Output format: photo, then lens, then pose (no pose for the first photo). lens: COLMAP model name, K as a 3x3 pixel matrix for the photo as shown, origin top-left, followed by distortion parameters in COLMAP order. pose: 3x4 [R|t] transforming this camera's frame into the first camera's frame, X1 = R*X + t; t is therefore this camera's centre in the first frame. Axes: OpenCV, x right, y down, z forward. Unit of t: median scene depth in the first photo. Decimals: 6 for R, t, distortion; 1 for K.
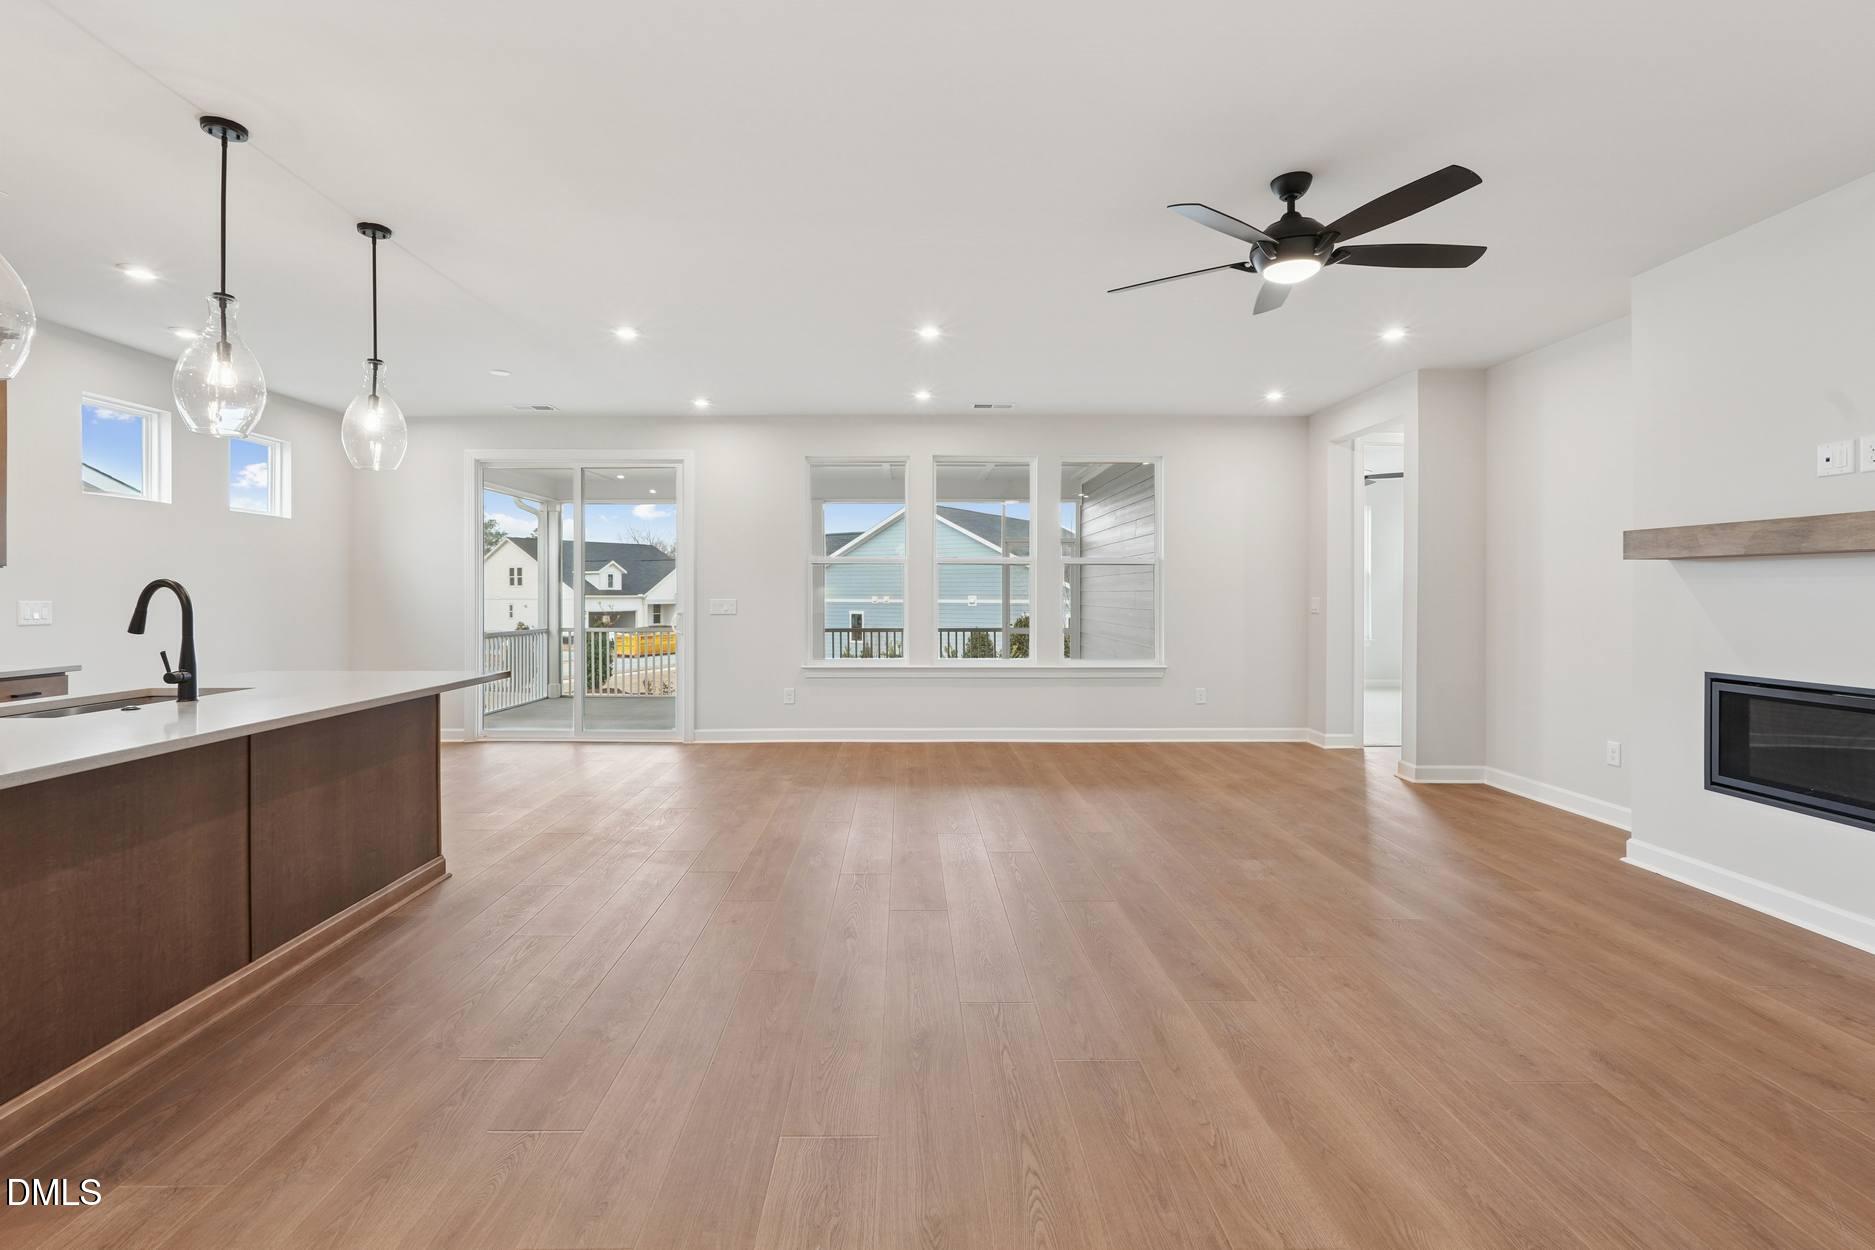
lens RADIAL K [[824.2, 0, 905.3], [0, 824.2, 611.7], [0, 0, 1]] dist [-0.008069, 0.002116]
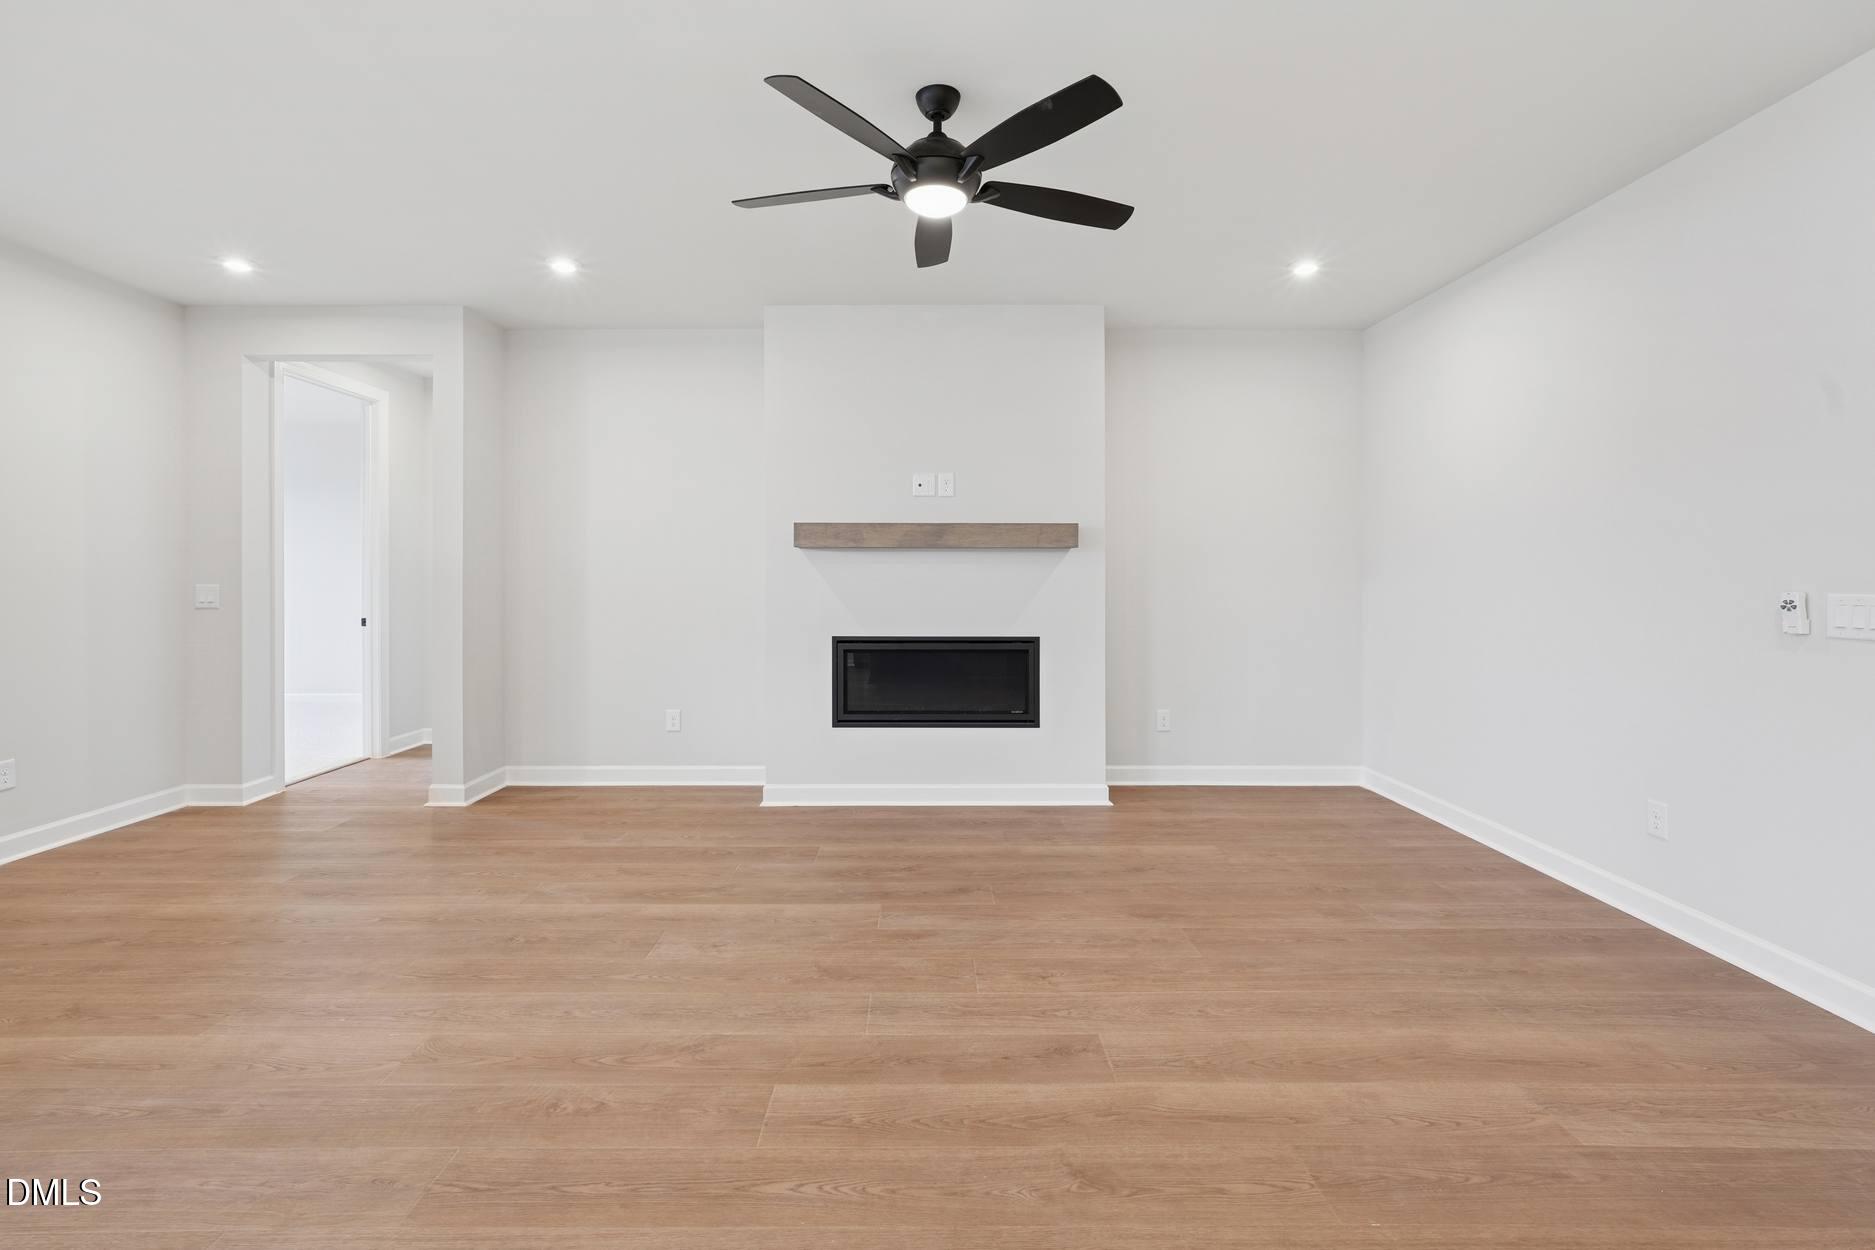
lens RADIAL K [[824.2, 0, 928.9], [0, 824.2, 617.2], [0, 0, 1]] dist [-0.008069, 0.002116]
pose [[0.003197, -0.054253, 0.998522, -0.198335], [0.026030, 0.998193, 0.054152, -0.015465], [-0.999656, 0.025818, 0.004604, 0.522641]]
